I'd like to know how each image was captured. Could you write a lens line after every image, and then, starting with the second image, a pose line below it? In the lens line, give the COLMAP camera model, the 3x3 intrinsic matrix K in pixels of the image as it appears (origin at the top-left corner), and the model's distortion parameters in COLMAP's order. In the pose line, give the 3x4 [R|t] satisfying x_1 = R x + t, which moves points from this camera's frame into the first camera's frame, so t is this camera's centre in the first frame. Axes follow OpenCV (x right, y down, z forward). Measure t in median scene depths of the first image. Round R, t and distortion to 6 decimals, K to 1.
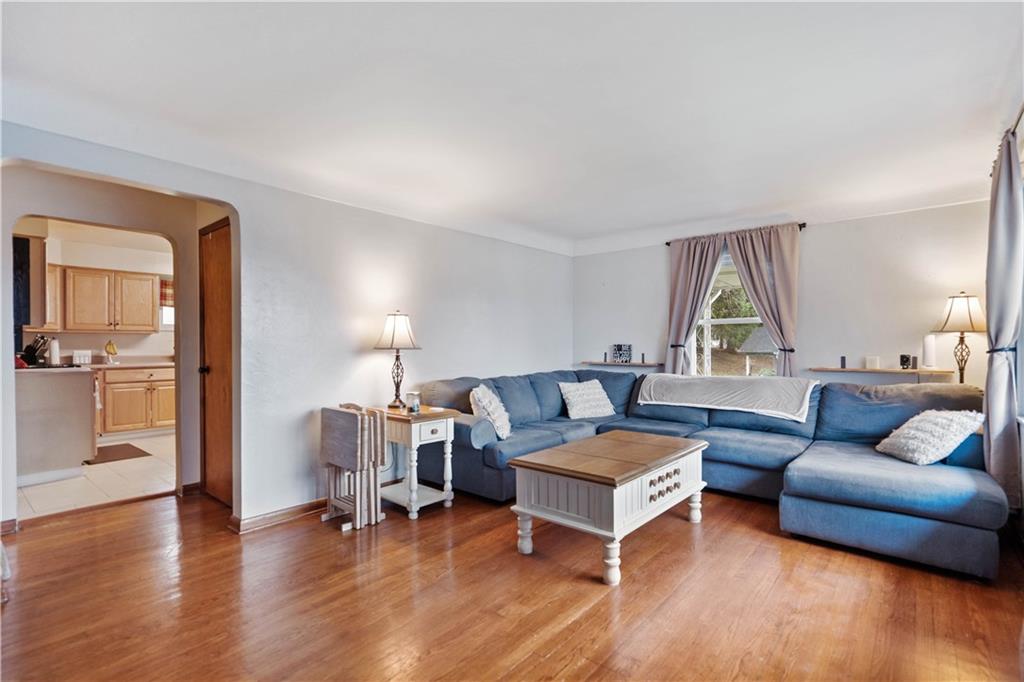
lens RADIAL K [[485.8, 0, 512.0], [0, 485.8, 341.0], [0, 0, 1]] dist [0.000045, 0.000013]
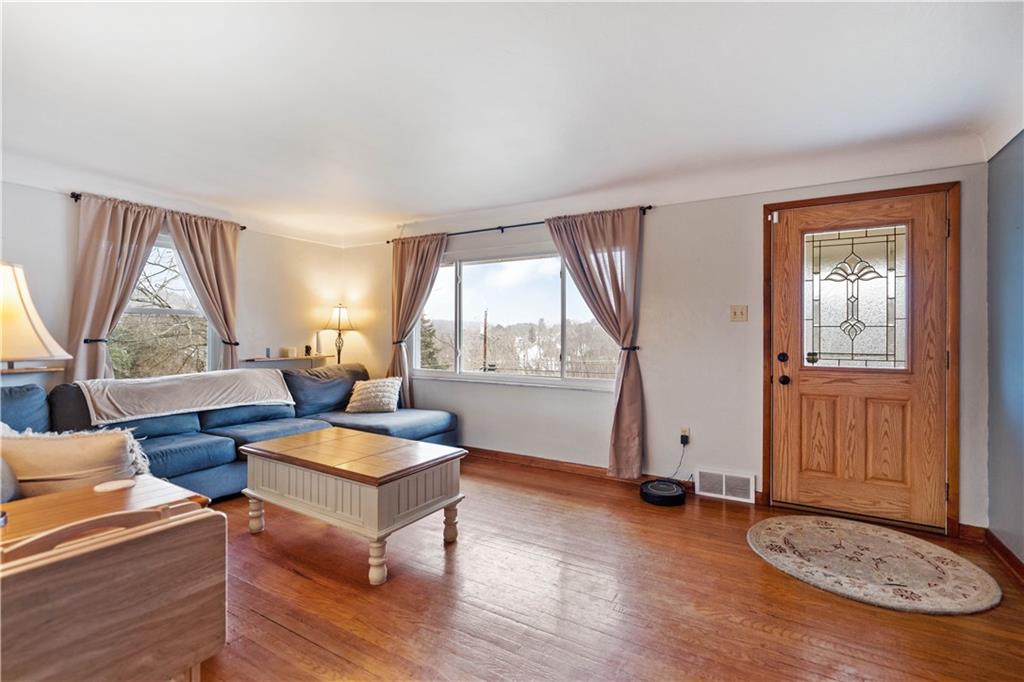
lens RADIAL K [[470.8, 0, 512.0], [0, 470.8, 341.0], [0, 0, 1]] dist [-0.000556, -0.000076]
pose [[-0.165242, -0.012318, 0.986176, -0.533705], [-0.007165, 0.999911, 0.011289, -0.003107], [-0.986227, -0.005200, -0.165315, 0.578619]]
